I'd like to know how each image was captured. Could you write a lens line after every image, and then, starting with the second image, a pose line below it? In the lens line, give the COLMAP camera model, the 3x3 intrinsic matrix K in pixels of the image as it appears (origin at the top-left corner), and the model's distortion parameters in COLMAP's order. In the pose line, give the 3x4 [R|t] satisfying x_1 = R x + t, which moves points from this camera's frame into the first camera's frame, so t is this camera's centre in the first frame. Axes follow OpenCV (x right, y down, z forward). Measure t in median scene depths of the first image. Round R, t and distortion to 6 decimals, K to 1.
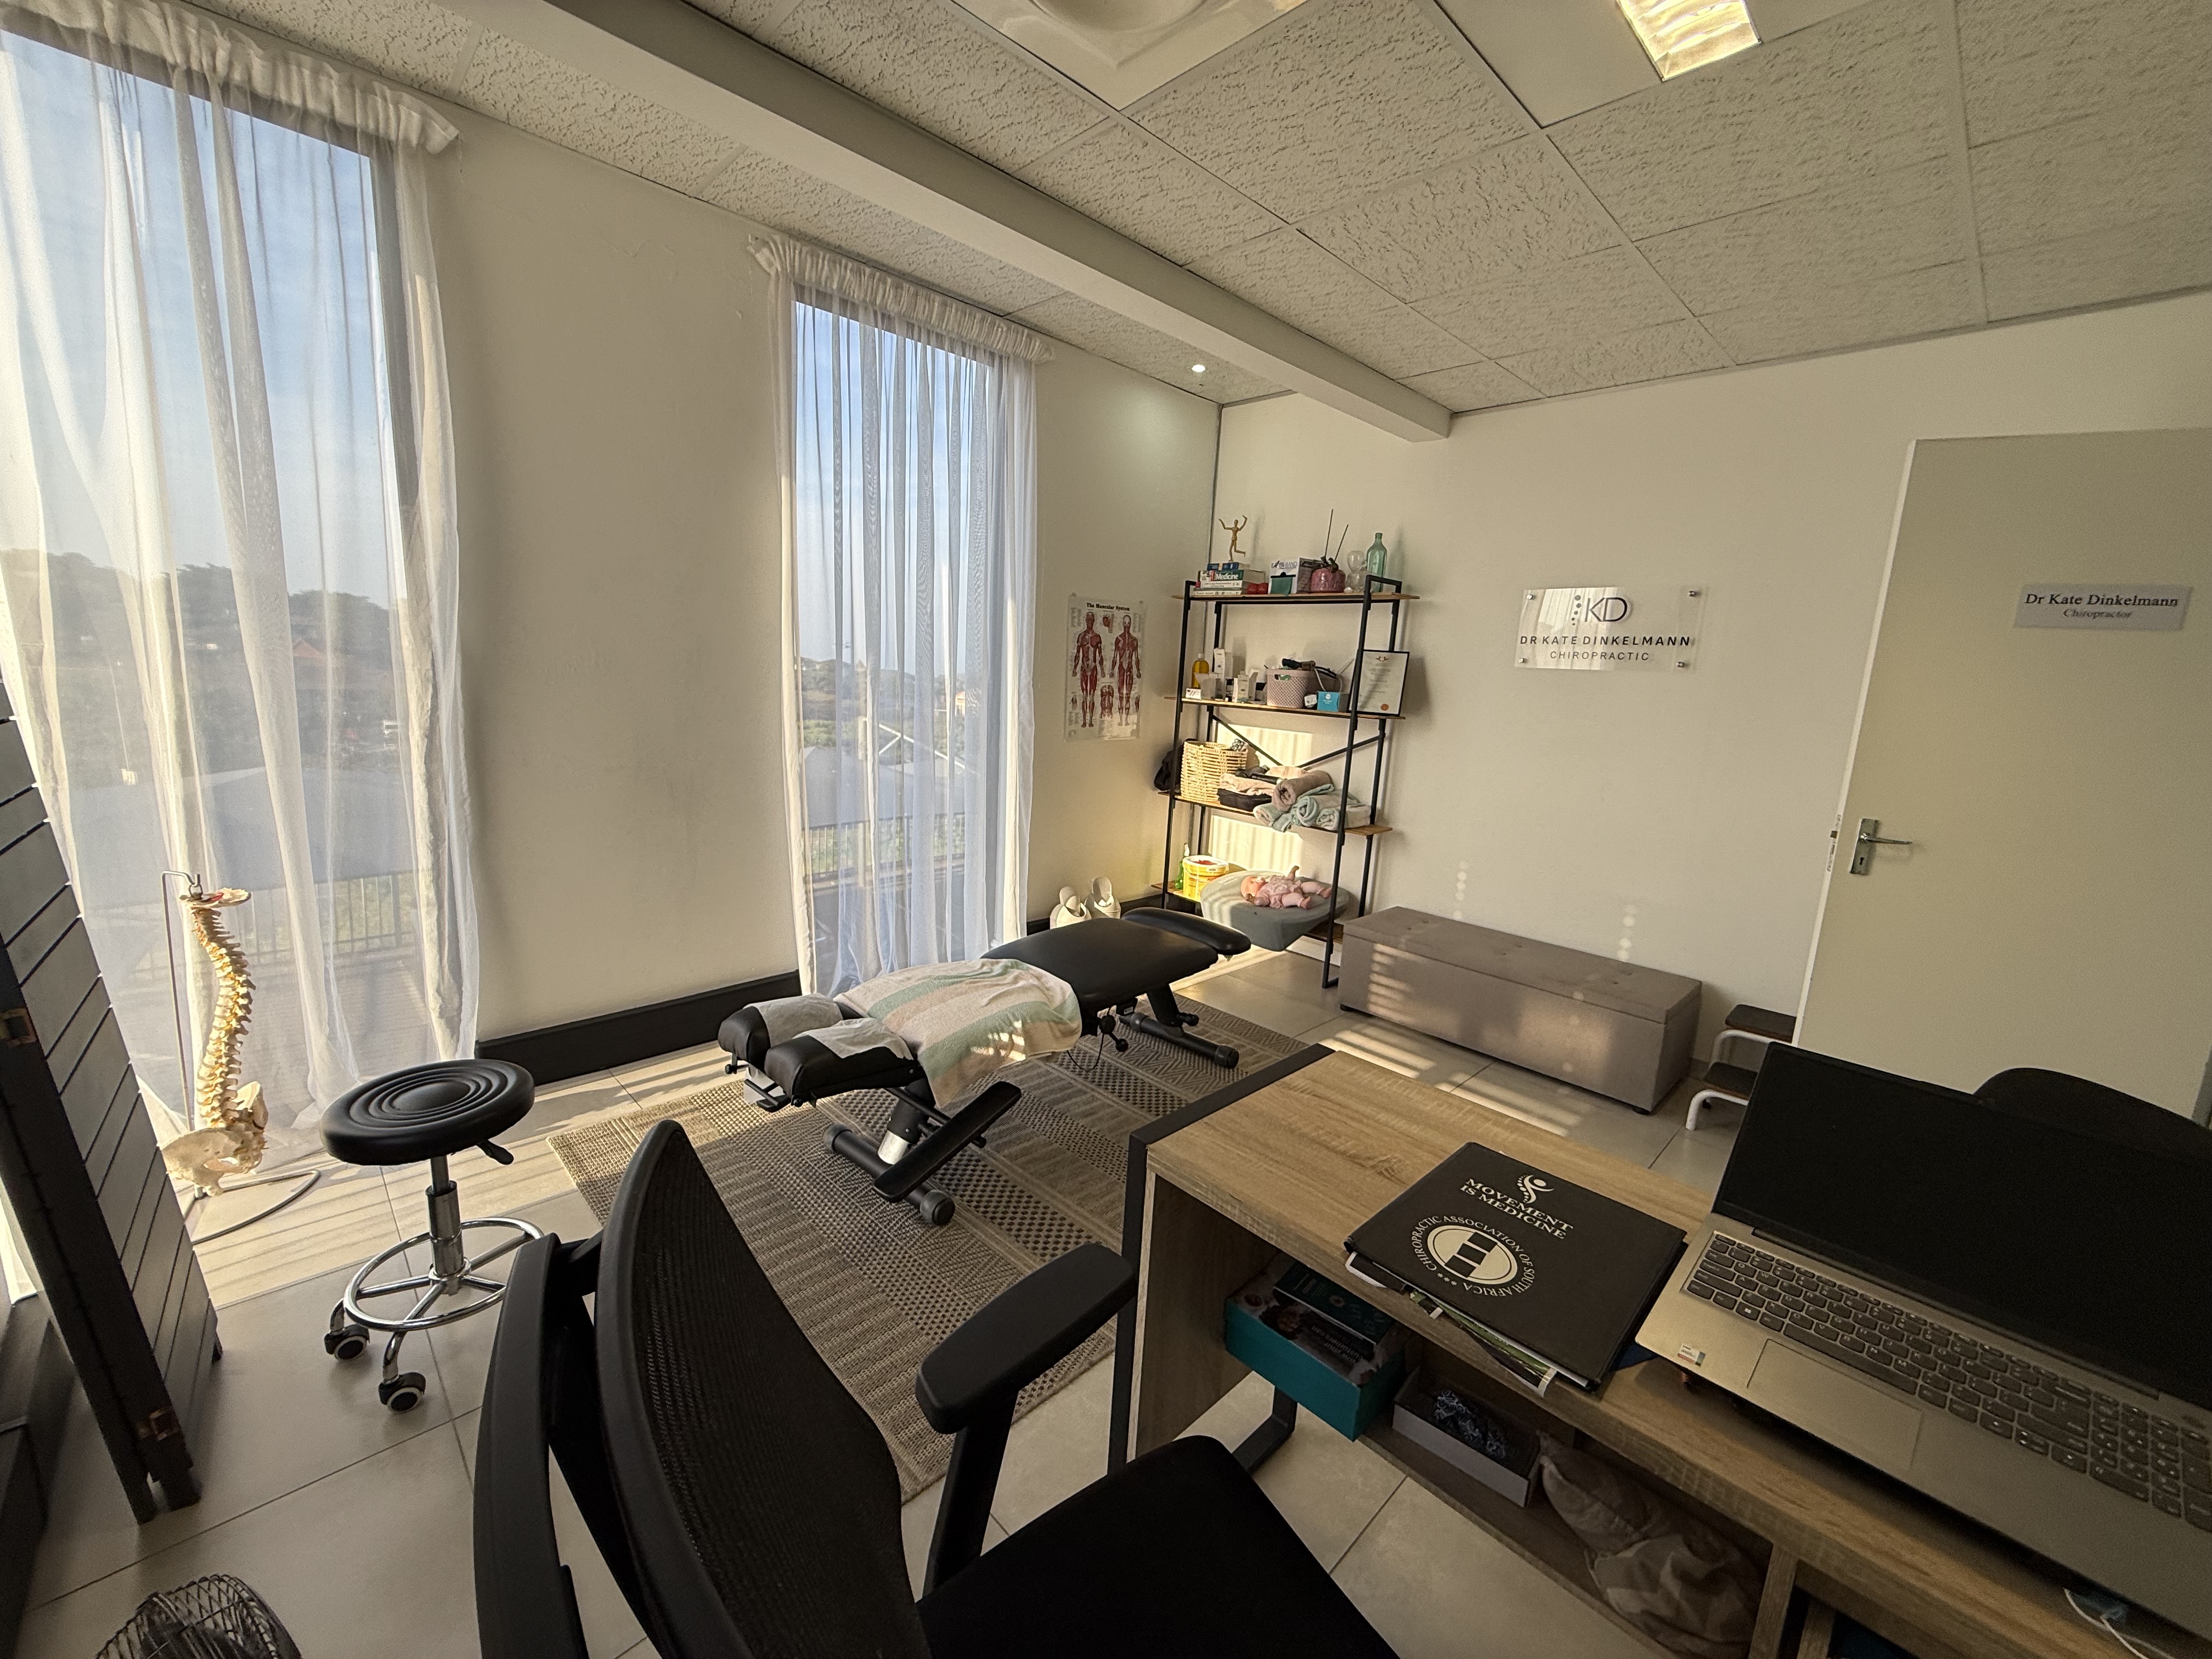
lens RADIAL K [[881.1, 0, 1102.1], [0, 881.1, 826.6], [0, 0, 1]] dist [-0.001608, -0.000117]
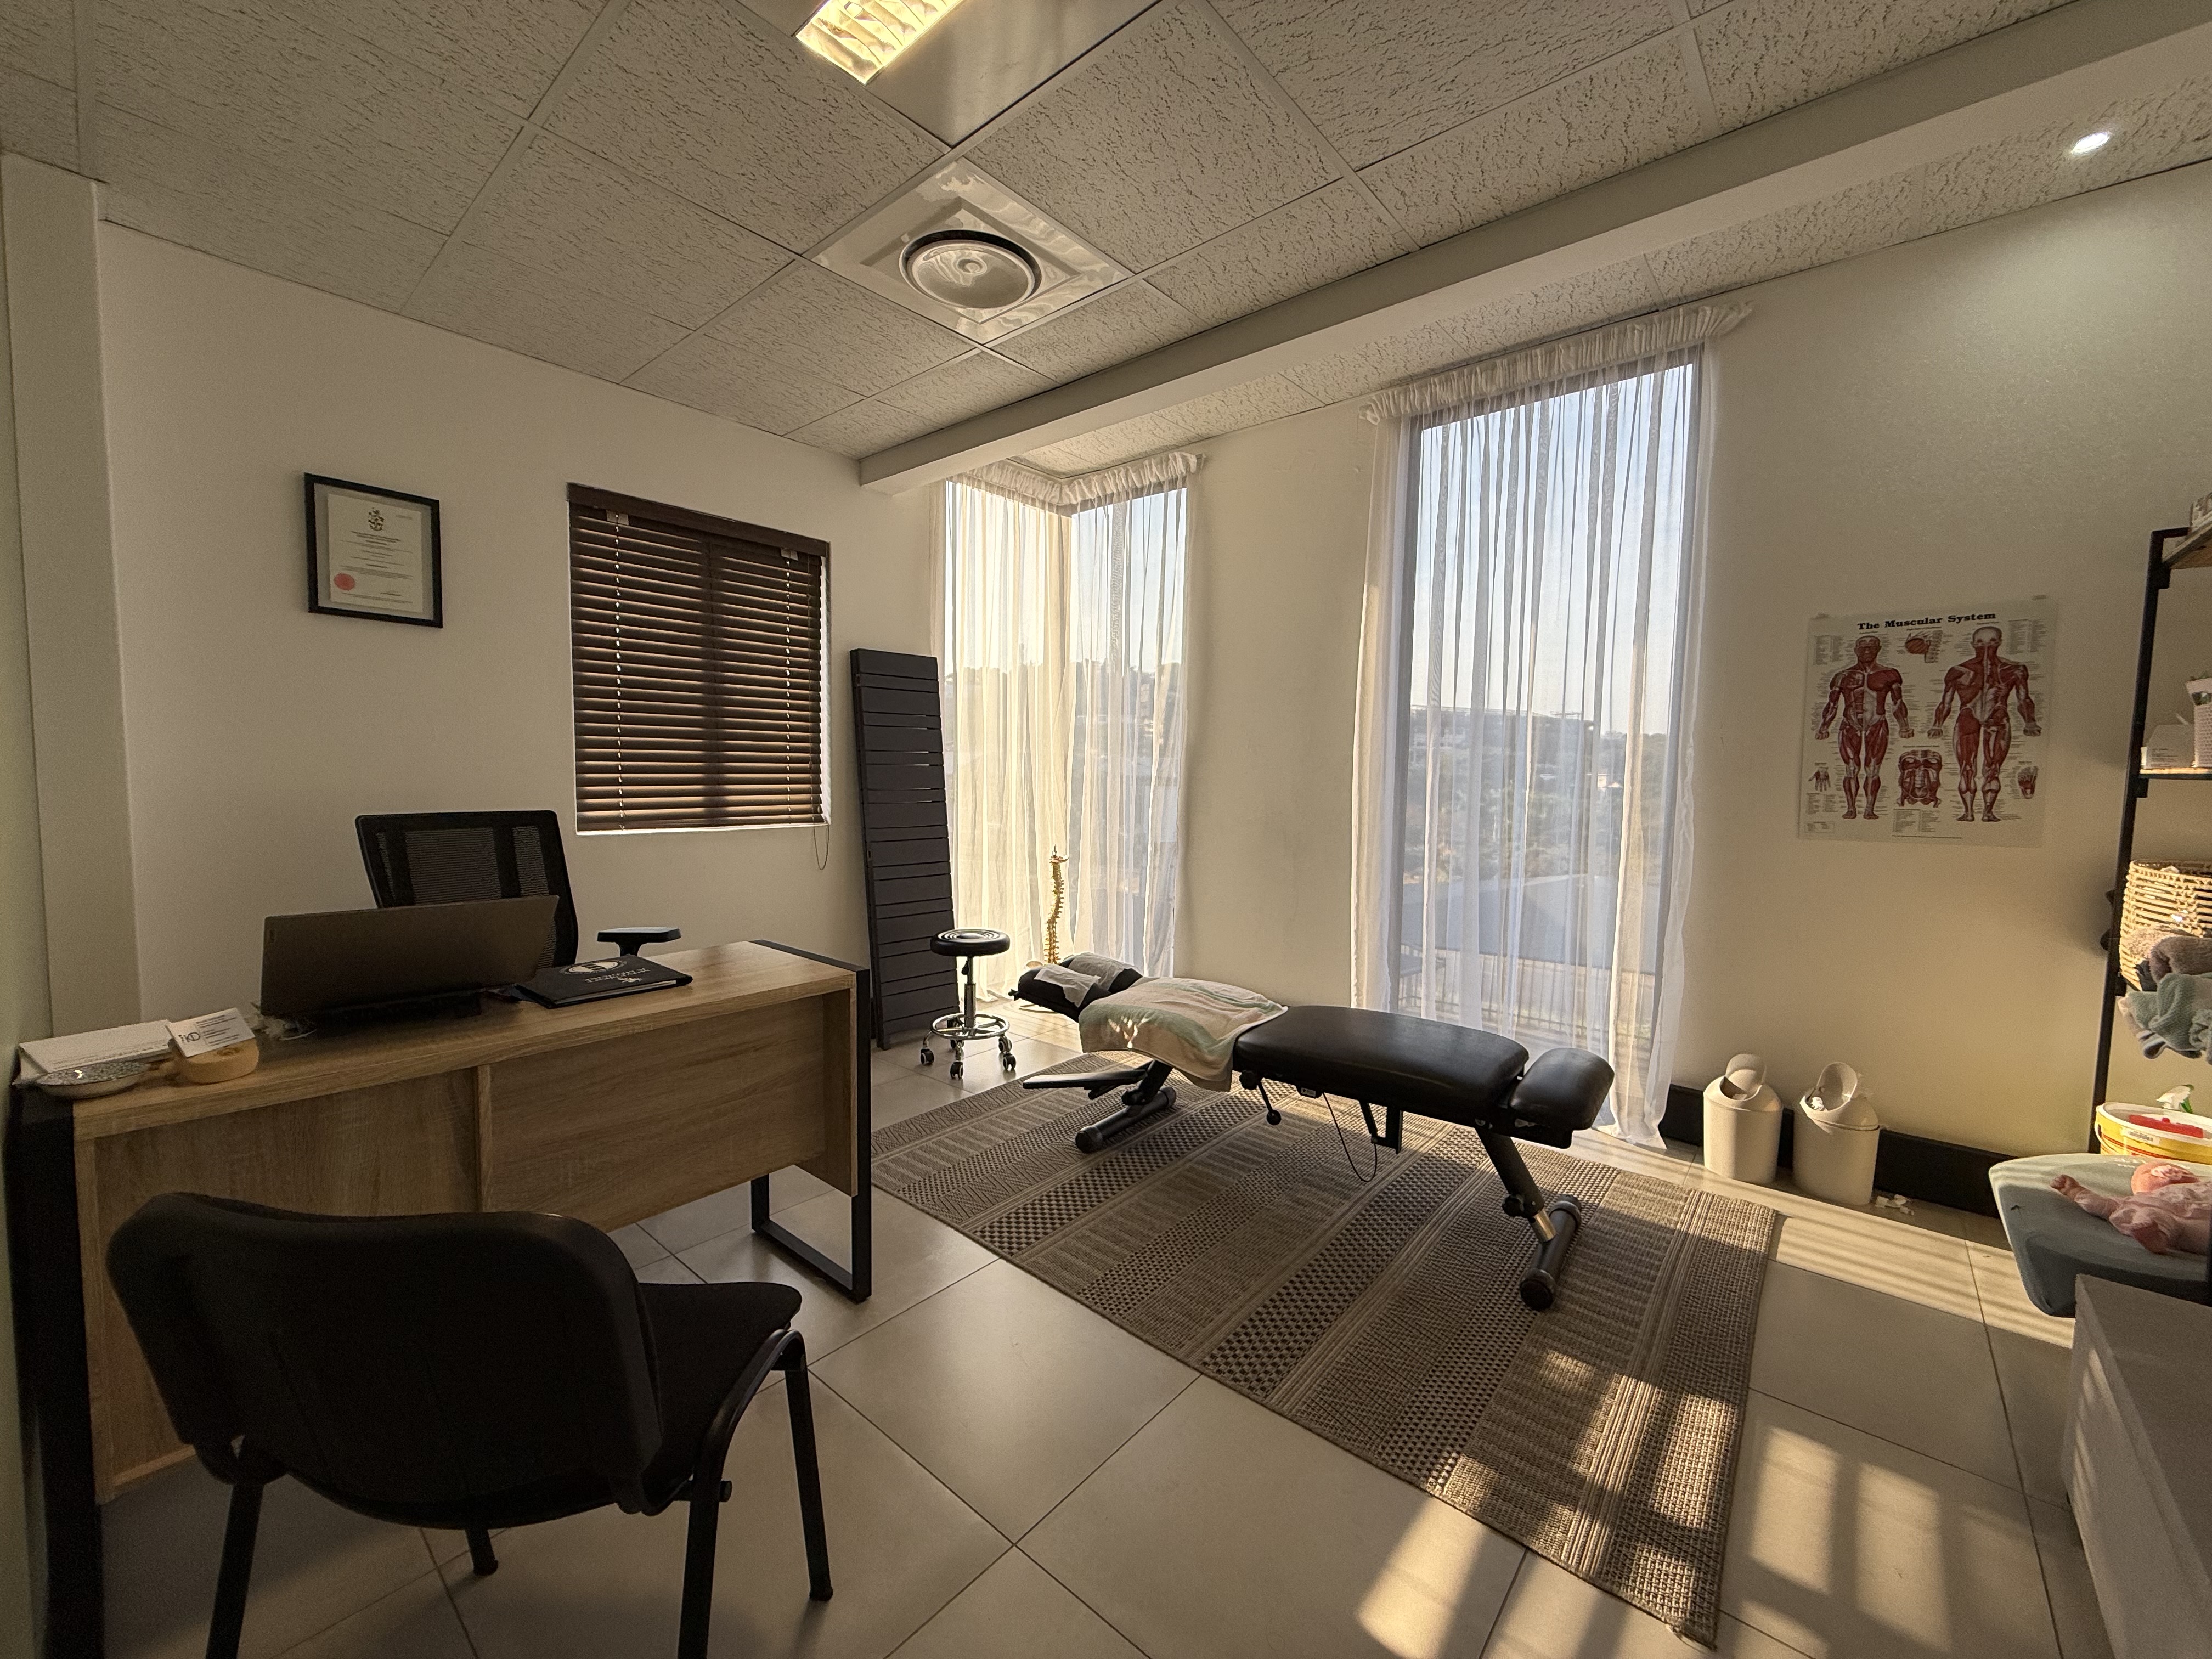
lens RADIAL K [[881.1, 0, 1100.5], [0, 881.1, 825.7], [0, 0, 1]] dist [-0.001608, -0.000117]
pose [[0.082248, 0.011460, -0.996546, 0.566577], [-0.190038, 0.981767, -0.004395, -0.004249], [0.978326, 0.189743, 0.082926, 0.436516]]
